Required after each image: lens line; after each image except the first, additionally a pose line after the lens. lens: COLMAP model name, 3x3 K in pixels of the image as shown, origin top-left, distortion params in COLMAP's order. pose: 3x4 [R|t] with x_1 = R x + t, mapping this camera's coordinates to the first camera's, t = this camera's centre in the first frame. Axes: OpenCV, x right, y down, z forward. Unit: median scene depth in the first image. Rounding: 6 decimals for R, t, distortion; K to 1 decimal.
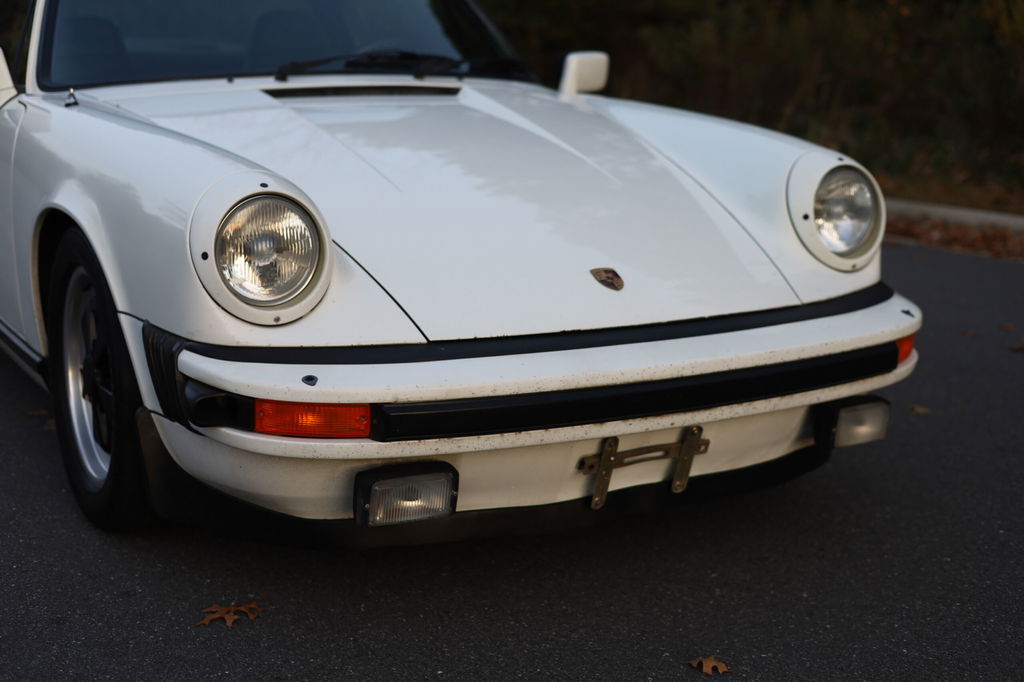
lens RADIAL K [[1420.2, 0, 512.8], [0, 1420.2, 338.6], [0, 0, 1]] dist [0.027360, 0.000000]
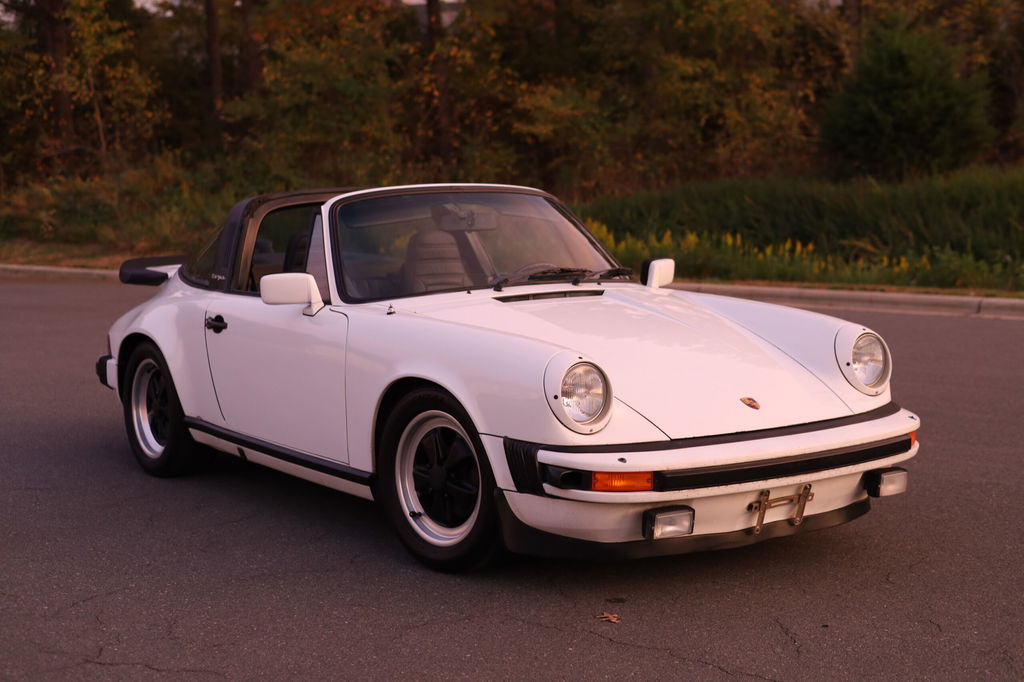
lens RADIAL K [[1514.6, 0, 517.3], [0, 1514.6, 302.6], [0, 0, 1]] dist [0.027397, 0.000000]
pose [[0.995330, -0.036614, 0.089317, -0.391292], [0.048315, 0.989993, -0.132585, 0.070833], [-0.083569, 0.136282, 0.987139, -0.862701]]
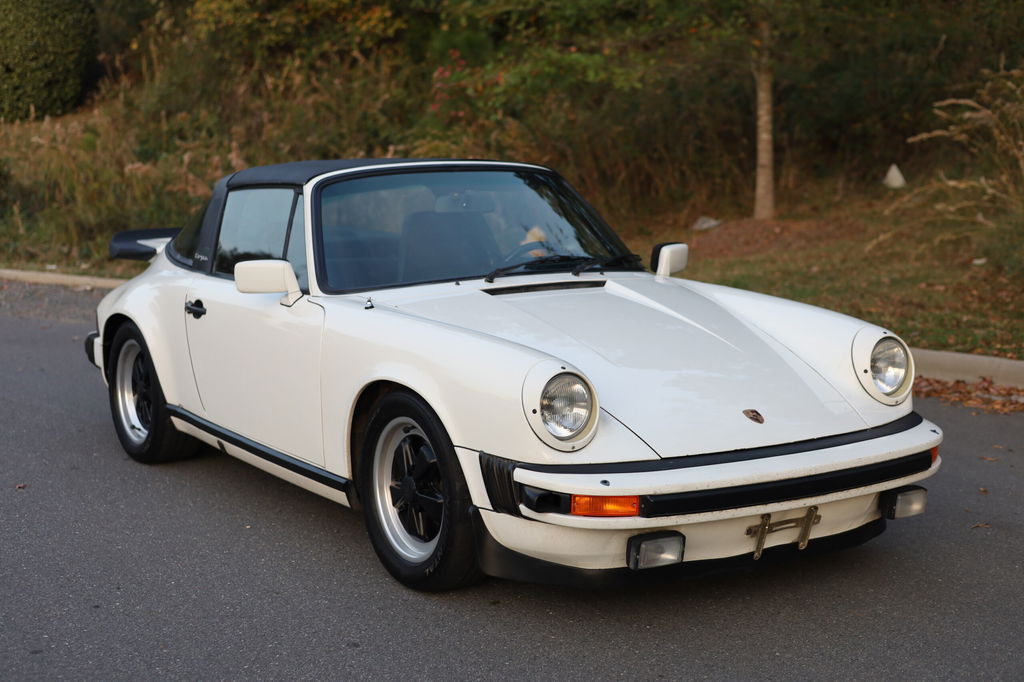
lens RADIAL K [[1514.6, 0, 514.0], [0, 1514.6, 347.4], [0, 0, 1]] dist [0.027397, 0.000000]
pose [[0.998338, -0.026641, 0.051102, -0.294309], [0.030312, 0.996911, -0.072457, -0.003726], [-0.049013, 0.073886, 0.996062, -0.709558]]
